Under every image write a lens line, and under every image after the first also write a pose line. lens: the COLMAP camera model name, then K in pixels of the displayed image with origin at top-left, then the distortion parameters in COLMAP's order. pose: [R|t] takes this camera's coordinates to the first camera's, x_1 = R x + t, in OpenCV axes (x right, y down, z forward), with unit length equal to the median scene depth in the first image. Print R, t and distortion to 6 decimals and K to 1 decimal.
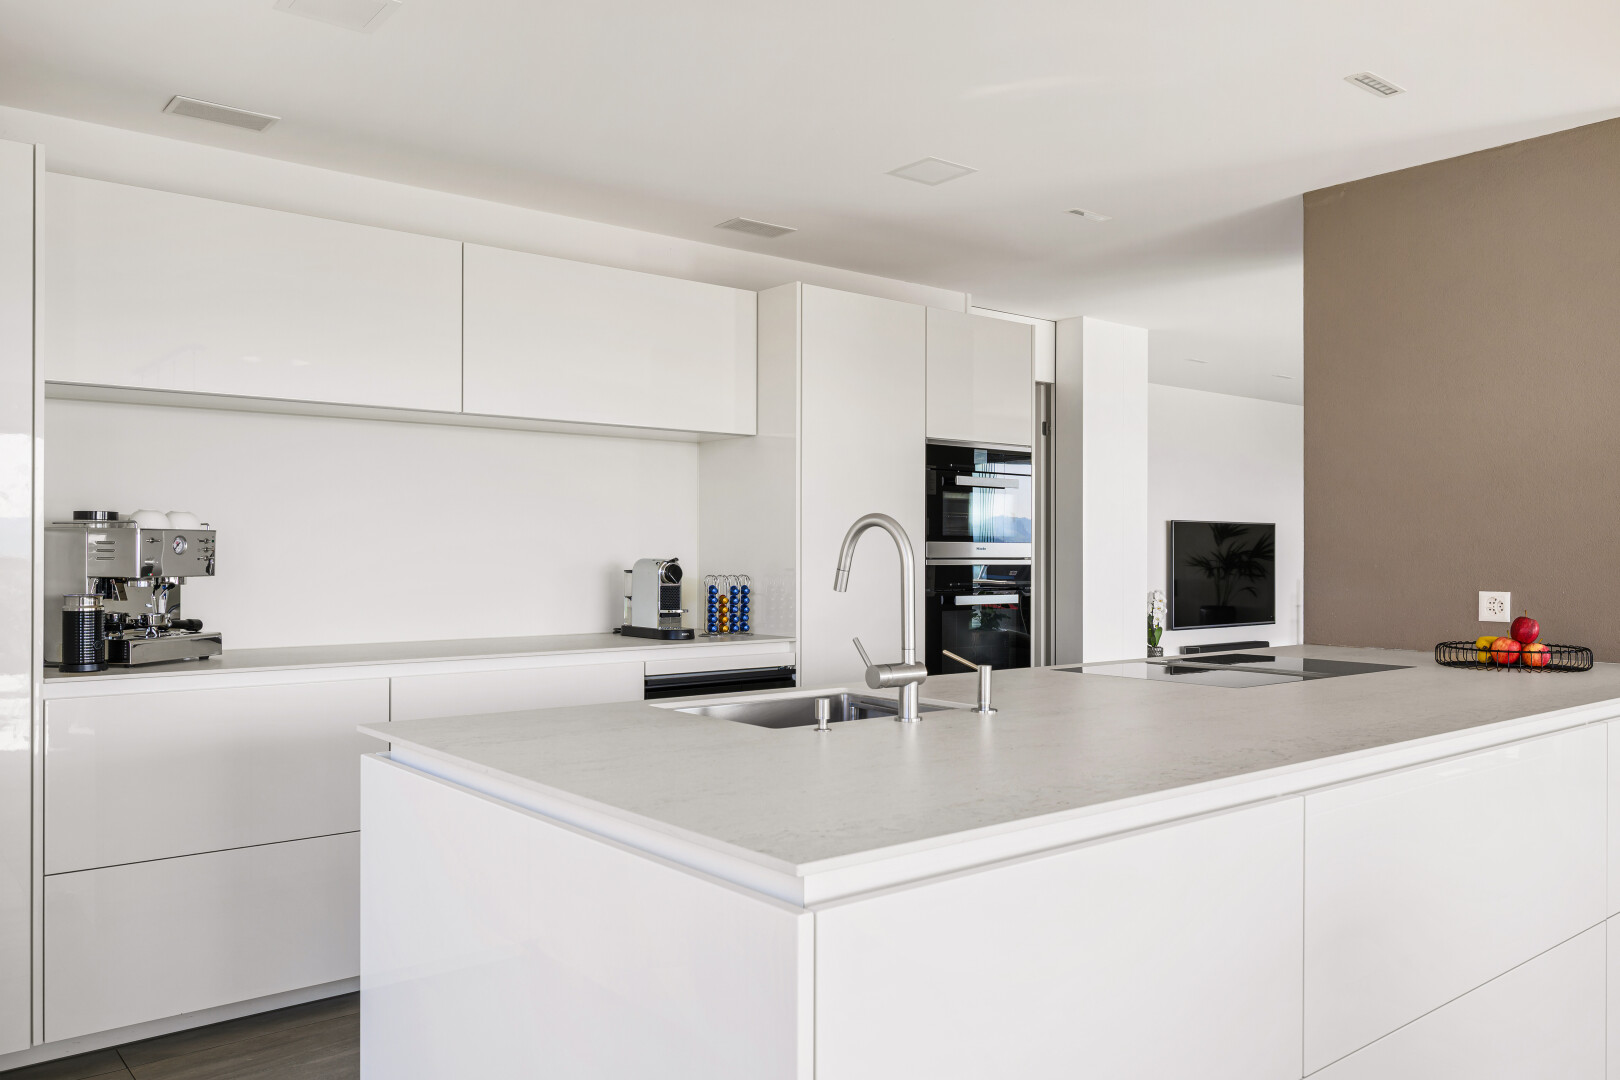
lens RADIAL K [[1223.6, 0, 811.8], [0, 1223.6, 541.3], [0, 0, 1]] dist [-0.004178, -0.000613]
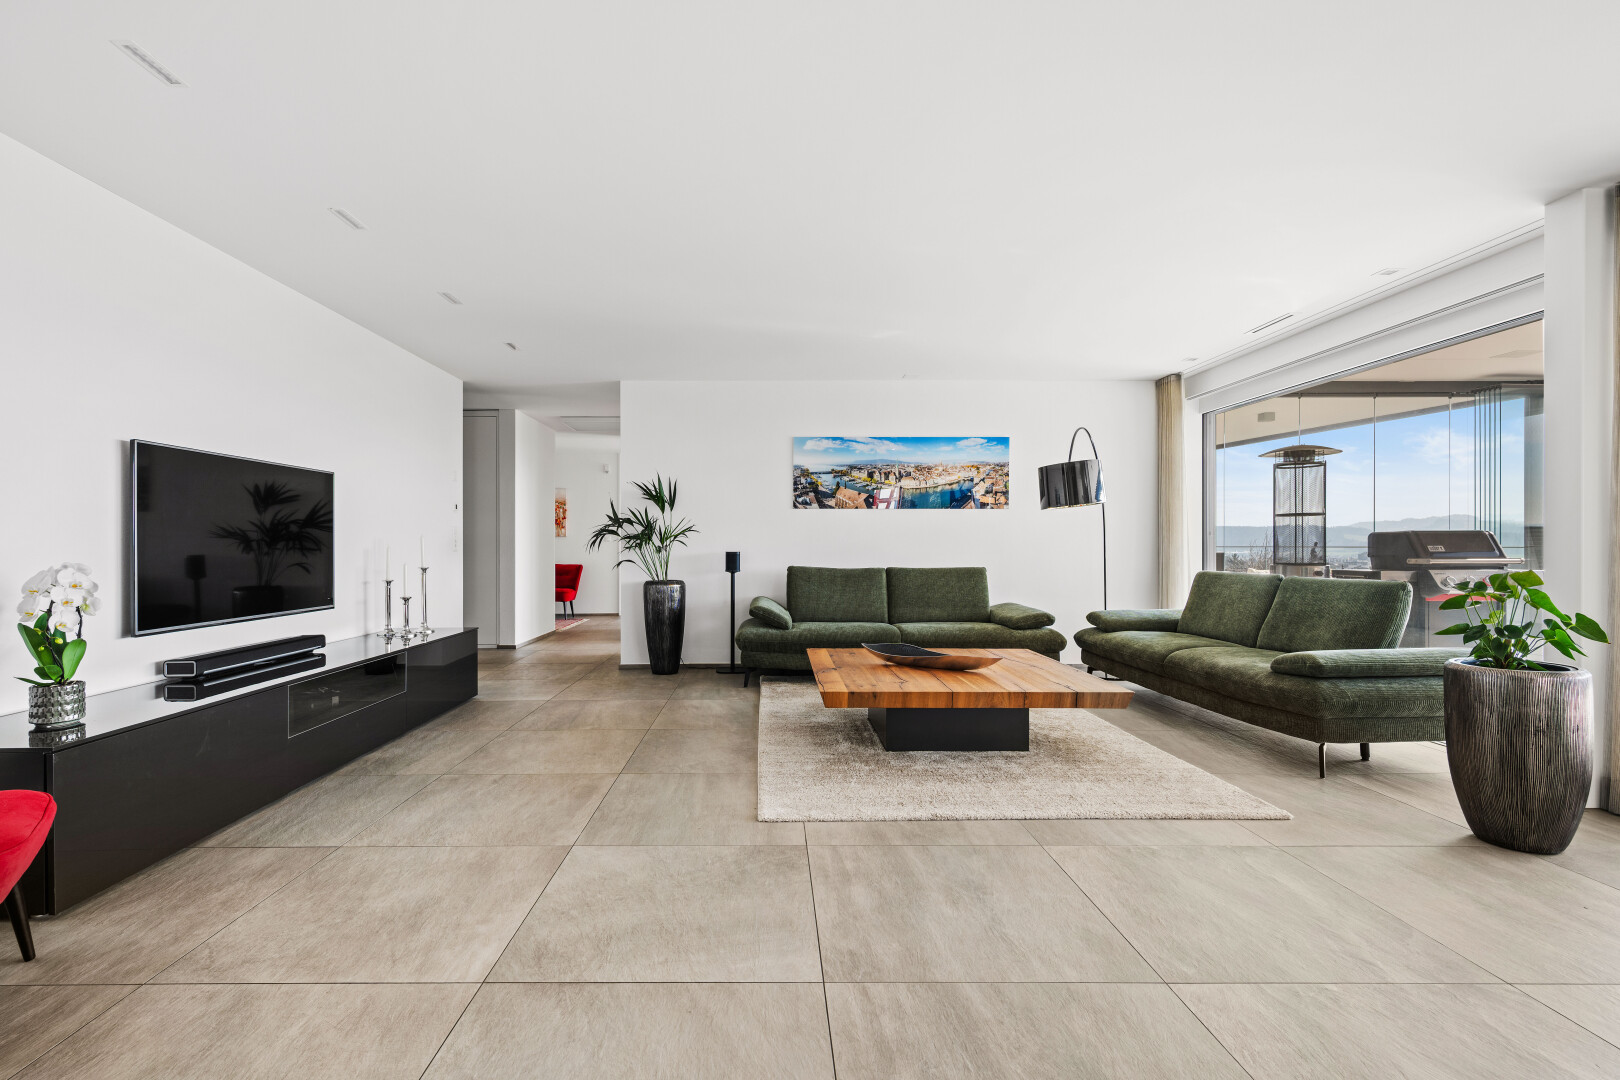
lens RADIAL K [[739.7, 0, 765.3], [0, 739.7, 544.8], [0, 0, 1]] dist [0.001734, 0.000880]
pose [[0.628690, -0.000439, 0.777656, 0.161511], [-0.005060, 0.999976, 0.004656, 0.020825], [-0.777640, -0.006862, 0.628673, 0.427770]]
